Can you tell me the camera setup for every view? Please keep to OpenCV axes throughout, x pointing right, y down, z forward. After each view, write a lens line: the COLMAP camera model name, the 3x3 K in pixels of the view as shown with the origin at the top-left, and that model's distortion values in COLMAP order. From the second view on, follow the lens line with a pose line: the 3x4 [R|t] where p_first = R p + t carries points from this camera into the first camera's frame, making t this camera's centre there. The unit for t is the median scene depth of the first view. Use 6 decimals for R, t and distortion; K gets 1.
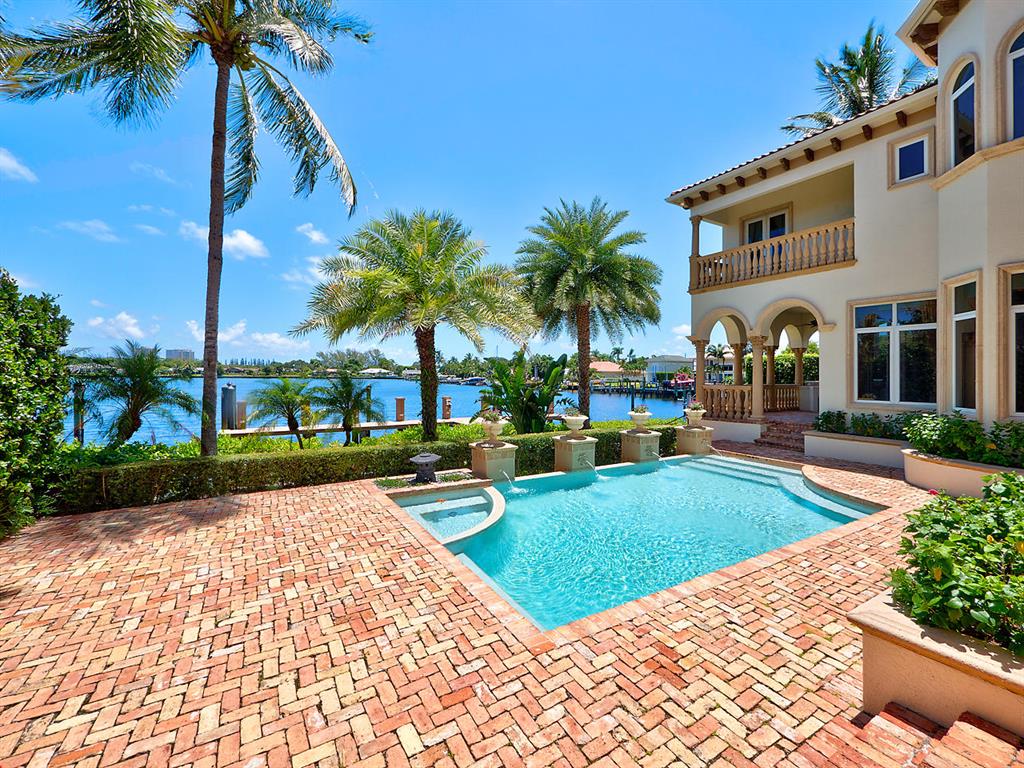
lens RADIAL K [[434.5, 0, 513.7], [0, 434.5, 369.3], [0, 0, 1]] dist [-0.000723, -0.000435]
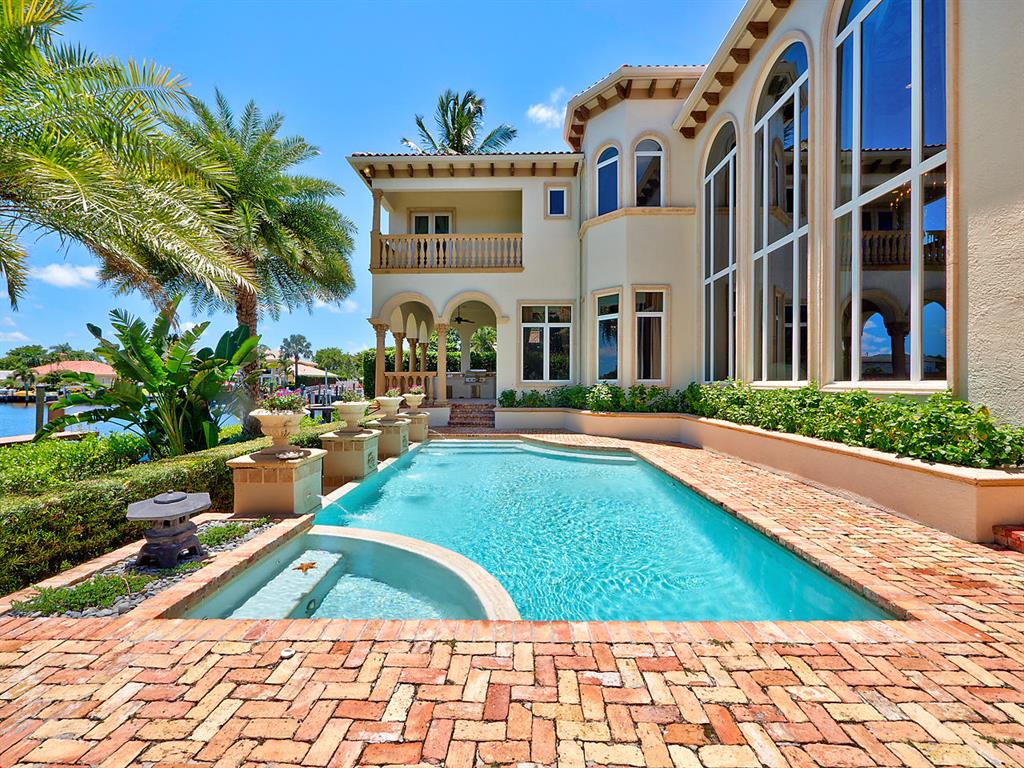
lens RADIAL K [[432.2, 0, 501.9], [0, 432.2, 380.5], [0, 0, 1]] dist [-0.002420, -0.000460]
pose [[0.526003, -0.004087, 0.850473, -0.331838], [-0.003305, 0.999971, 0.006850, 0.069141], [-0.850476, -0.006414, 0.525974, 0.435682]]
